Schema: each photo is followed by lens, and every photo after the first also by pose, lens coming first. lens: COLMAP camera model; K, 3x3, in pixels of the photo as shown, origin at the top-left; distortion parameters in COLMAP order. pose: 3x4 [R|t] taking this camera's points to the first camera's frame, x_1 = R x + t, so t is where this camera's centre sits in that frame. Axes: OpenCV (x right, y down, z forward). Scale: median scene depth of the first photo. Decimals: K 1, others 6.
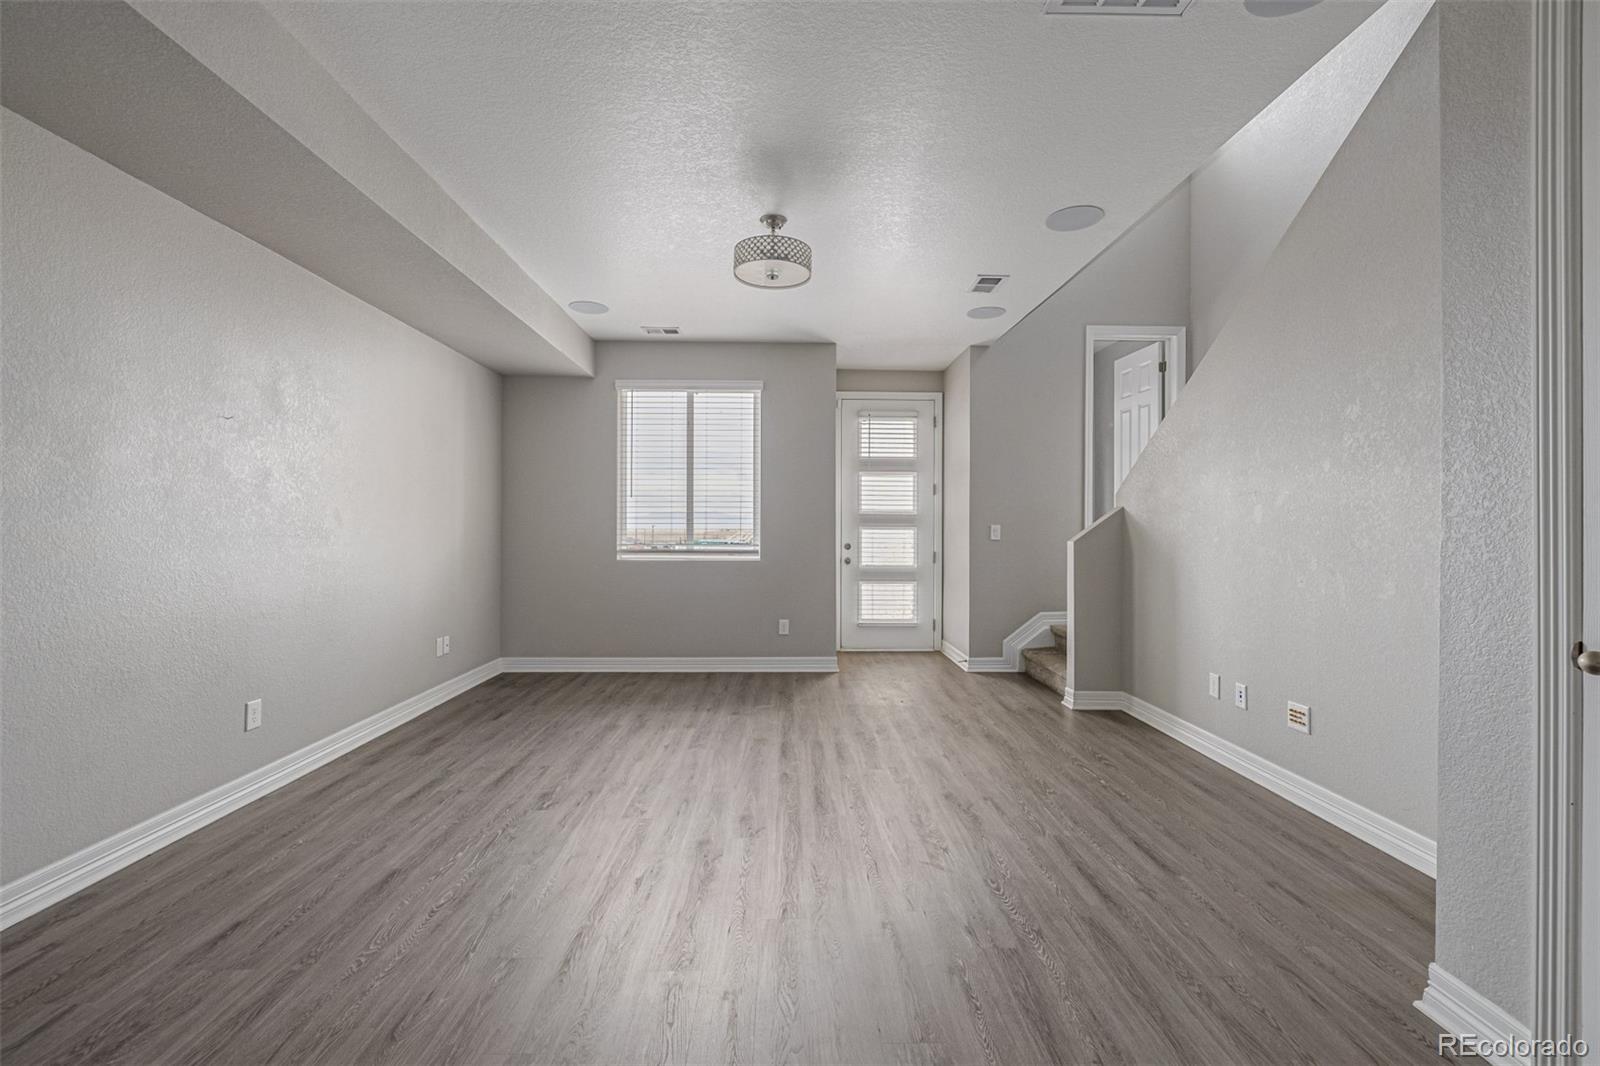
lens RADIAL K [[672.7, 0, 803.6], [0, 672.7, 522.6], [0, 0, 1]] dist [0.002061, 0.000090]
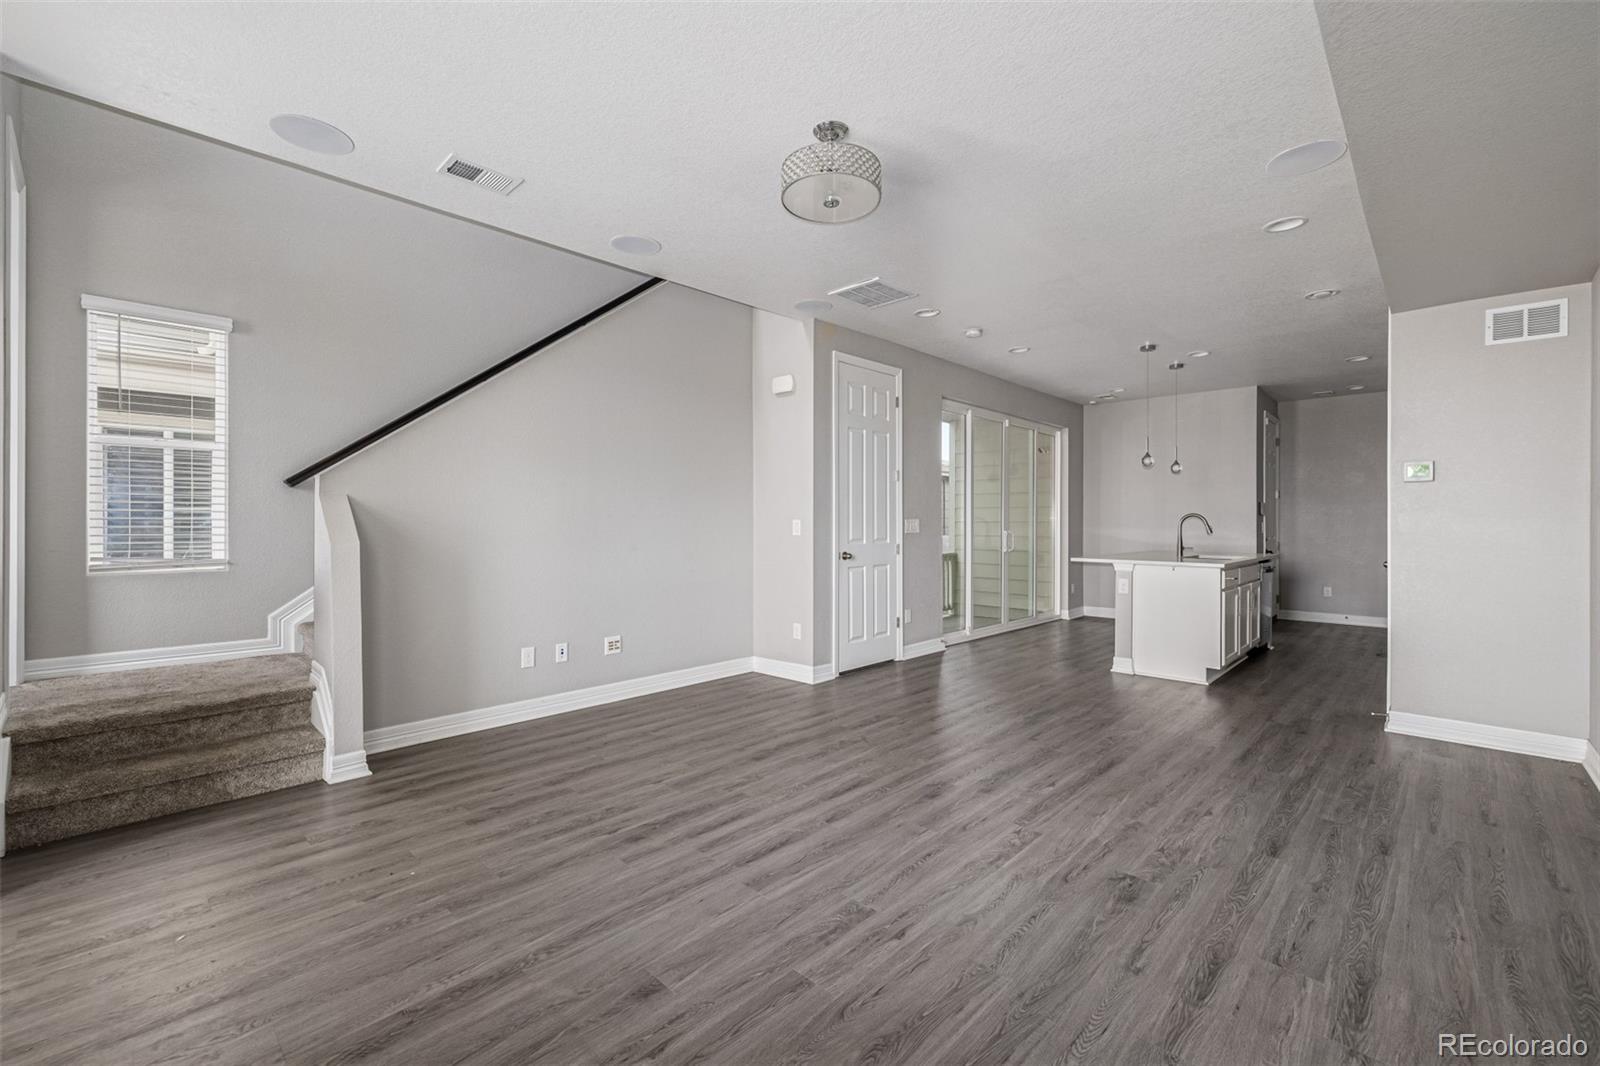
lens RADIAL K [[672.7, 0, 797.7], [0, 672.7, 526.4], [0, 0, 1]] dist [0.002061, 0.000090]
pose [[-0.699053, -0.011703, 0.714974, -0.453957], [-0.011578, 0.999920, 0.005048, 0.003722], [-0.714976, -0.004749, -0.699133, 1.235404]]
